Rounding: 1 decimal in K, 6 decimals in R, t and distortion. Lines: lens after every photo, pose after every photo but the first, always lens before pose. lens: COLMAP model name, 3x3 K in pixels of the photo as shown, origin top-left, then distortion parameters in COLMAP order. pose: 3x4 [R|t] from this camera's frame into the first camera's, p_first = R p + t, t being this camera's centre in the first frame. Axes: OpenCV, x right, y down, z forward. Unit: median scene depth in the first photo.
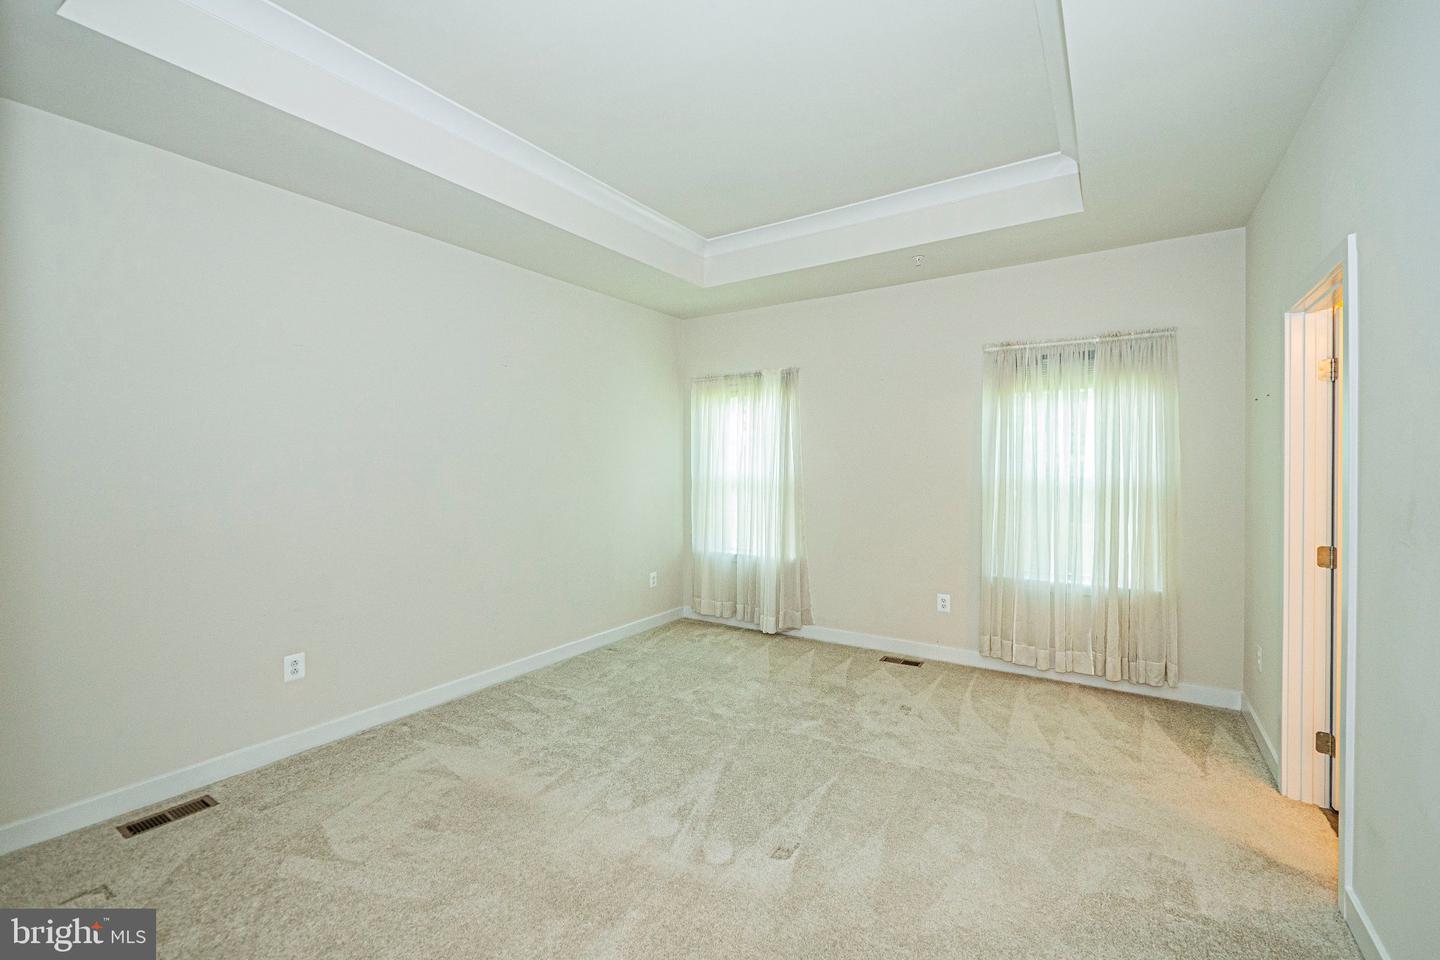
lens RADIAL K [[606.8, 0, 718.6], [0, 606.8, 472.0], [0, 0, 1]] dist [-0.002892, -0.000505]
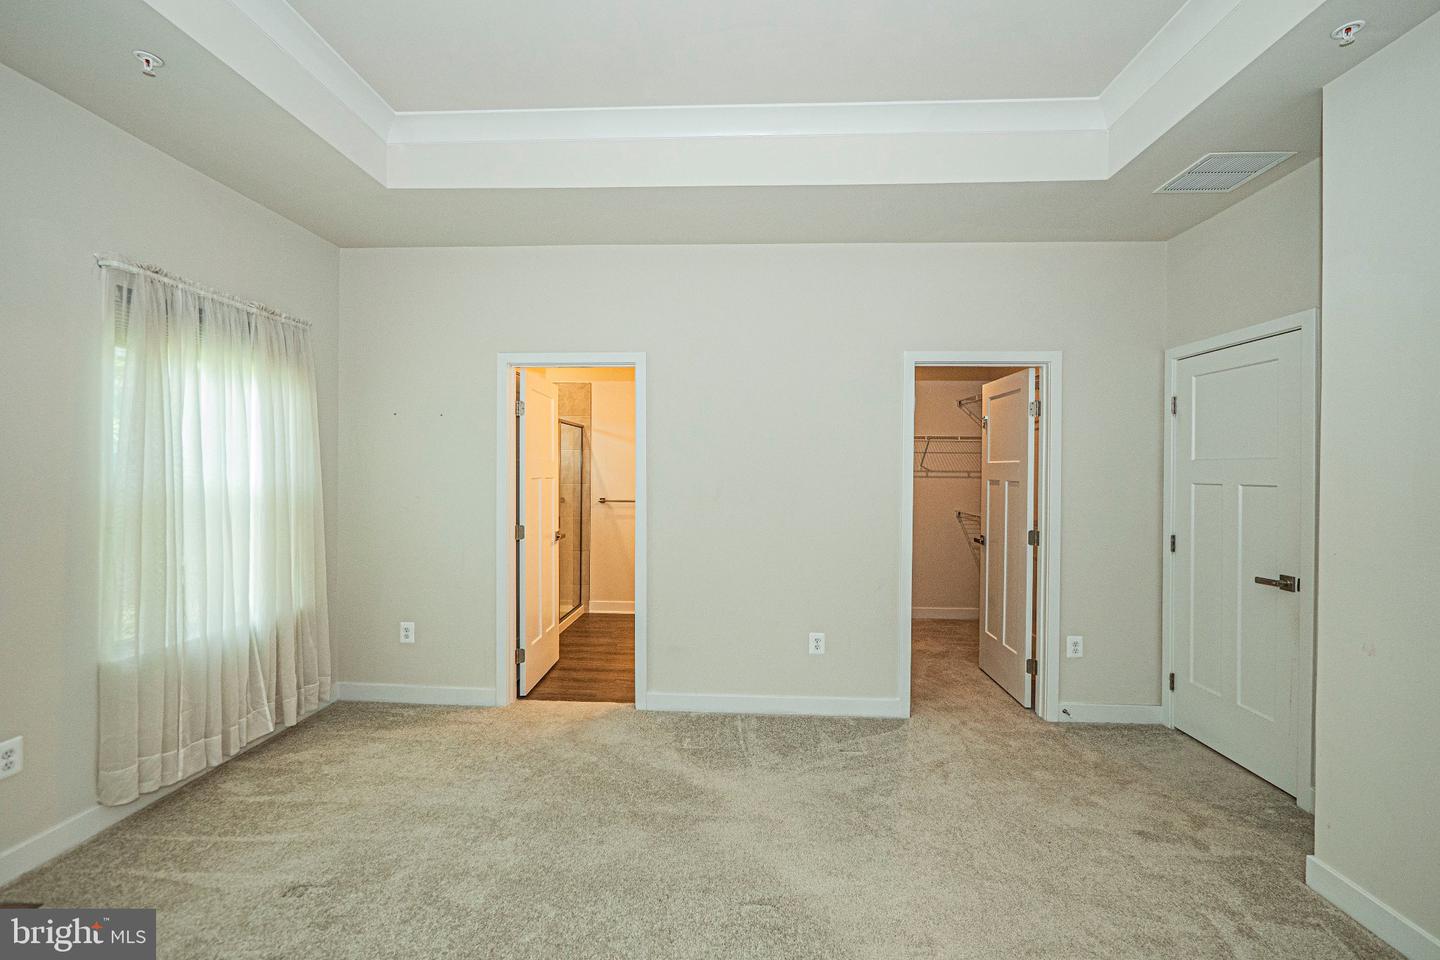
lens RADIAL K [[606.8, 0, 718.6], [0, 606.8, 472.0], [0, 0, 1]] dist [-0.002892, -0.000505]
pose [[-0.488660, -0.006120, 0.872453, -0.358566], [-0.006581, 0.999973, 0.003329, -0.014517], [-0.872450, -0.004115, -0.488687, 0.864044]]
